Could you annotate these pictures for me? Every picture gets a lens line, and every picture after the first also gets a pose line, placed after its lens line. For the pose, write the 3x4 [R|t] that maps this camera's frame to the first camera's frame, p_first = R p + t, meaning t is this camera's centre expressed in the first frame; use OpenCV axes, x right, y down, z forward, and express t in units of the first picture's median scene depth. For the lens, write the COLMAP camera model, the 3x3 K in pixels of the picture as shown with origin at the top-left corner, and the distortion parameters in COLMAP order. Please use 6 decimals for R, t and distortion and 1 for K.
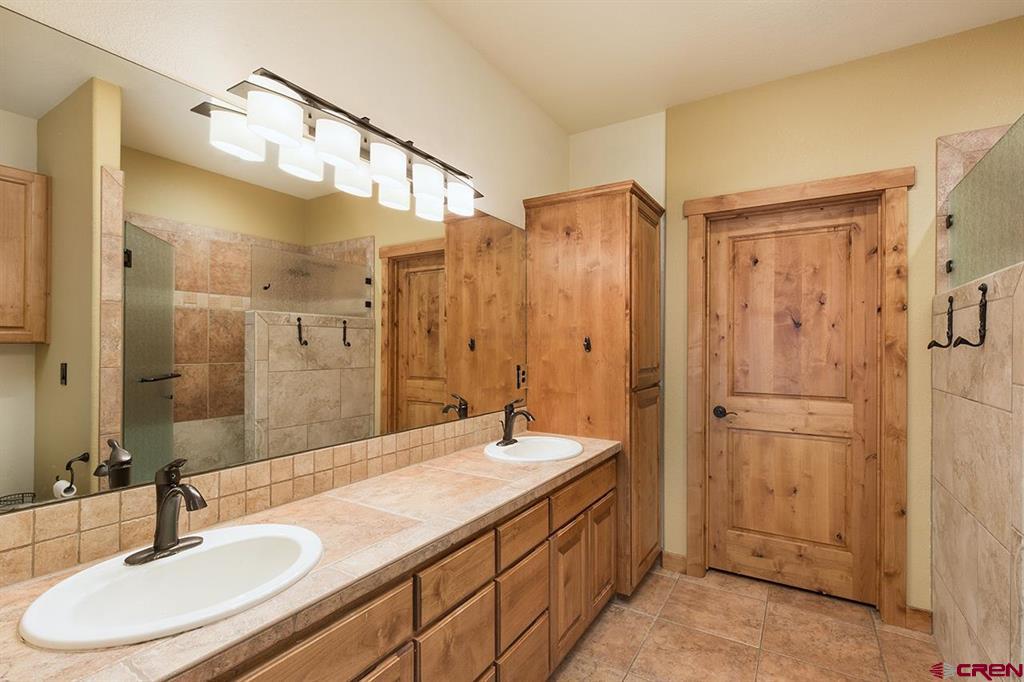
lens RADIAL K [[465.8, 0, 533.4], [0, 465.8, 345.3], [0, 0, 1]] dist [0.002335, -0.000178]
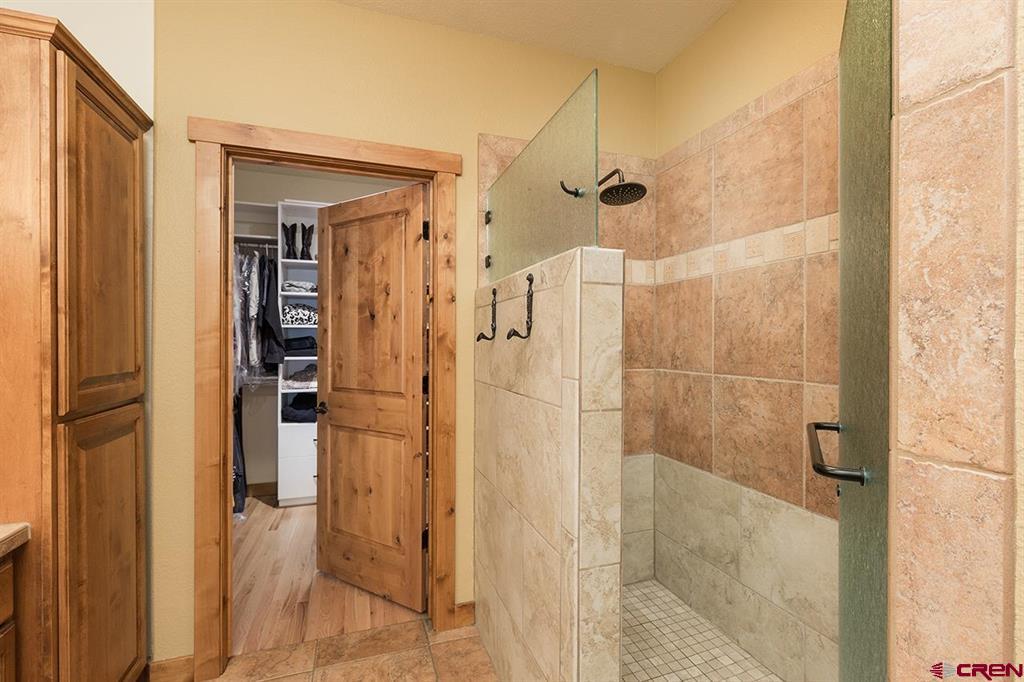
lens RADIAL K [[465.8, 0, 533.4], [0, 465.8, 345.3], [0, 0, 1]] dist [0.002335, -0.000178]
pose [[0.627440, -0.006952, 0.778634, 0.147818], [-0.003802, 0.999921, 0.011991, 0.003410], [-0.778656, -0.010484, 0.627364, 0.266311]]
